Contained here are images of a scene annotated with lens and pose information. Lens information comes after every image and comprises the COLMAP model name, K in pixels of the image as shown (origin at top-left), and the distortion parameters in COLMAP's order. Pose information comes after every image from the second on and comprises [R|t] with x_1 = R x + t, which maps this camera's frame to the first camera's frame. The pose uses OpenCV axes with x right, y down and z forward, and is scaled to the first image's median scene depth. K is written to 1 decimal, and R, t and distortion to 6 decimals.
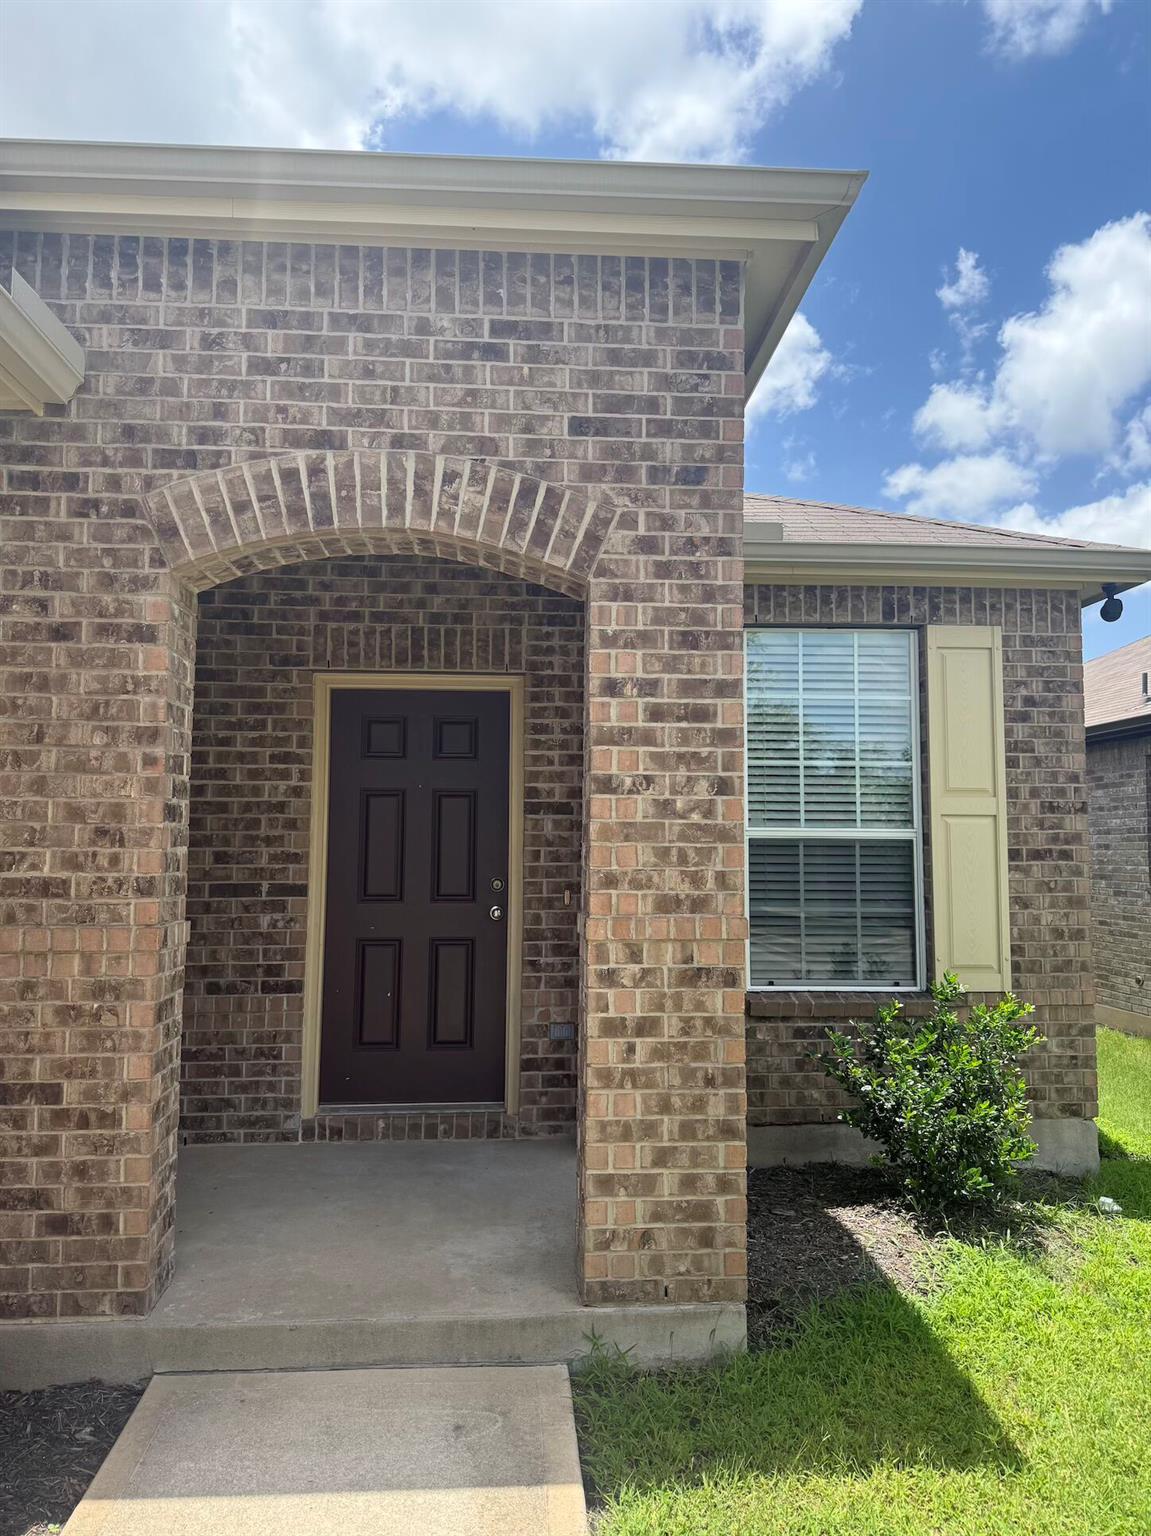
lens RADIAL K [[1079.8, 0, 575.5], [0, 1079.8, 768.0], [0, 0, 1]] dist [0.123112, -0.207588]
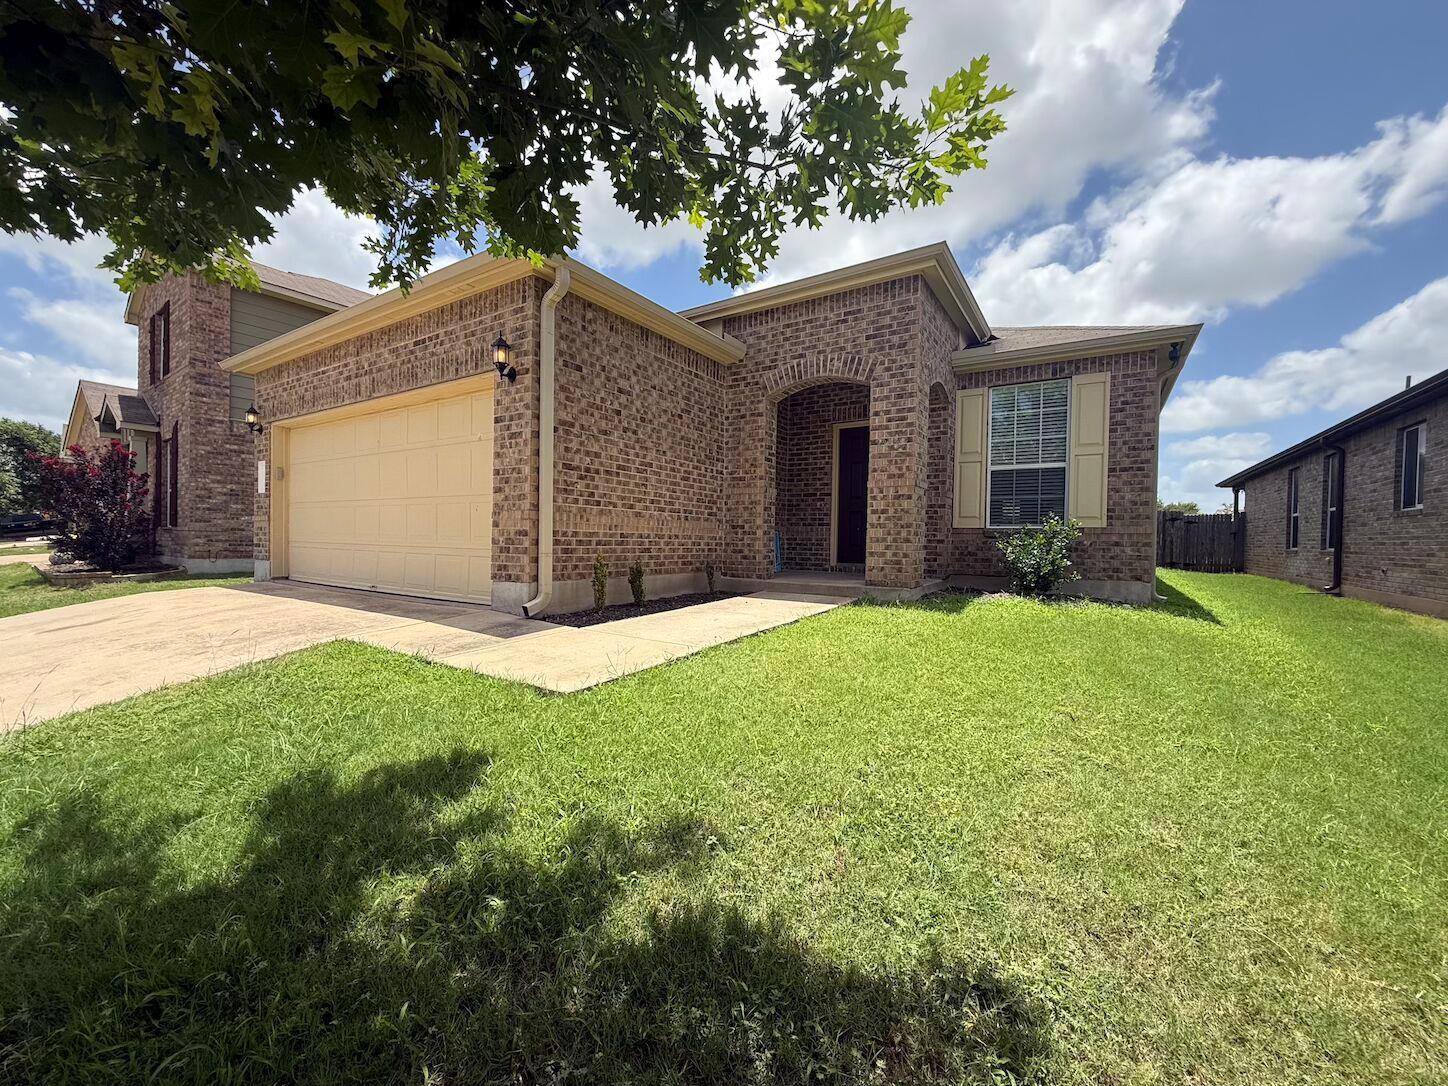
lens RADIAL K [[578.9, 0, 724.0], [0, 578.9, 543.0], [0, 0, 1]] dist [0.000852, 0.000212]
pose [[0.800261, 0.011845, -0.599535, 0.741747], [0.033291, 0.997385, 0.064141, 0.197115], [0.598727, -0.071289, 0.797774, -0.762435]]
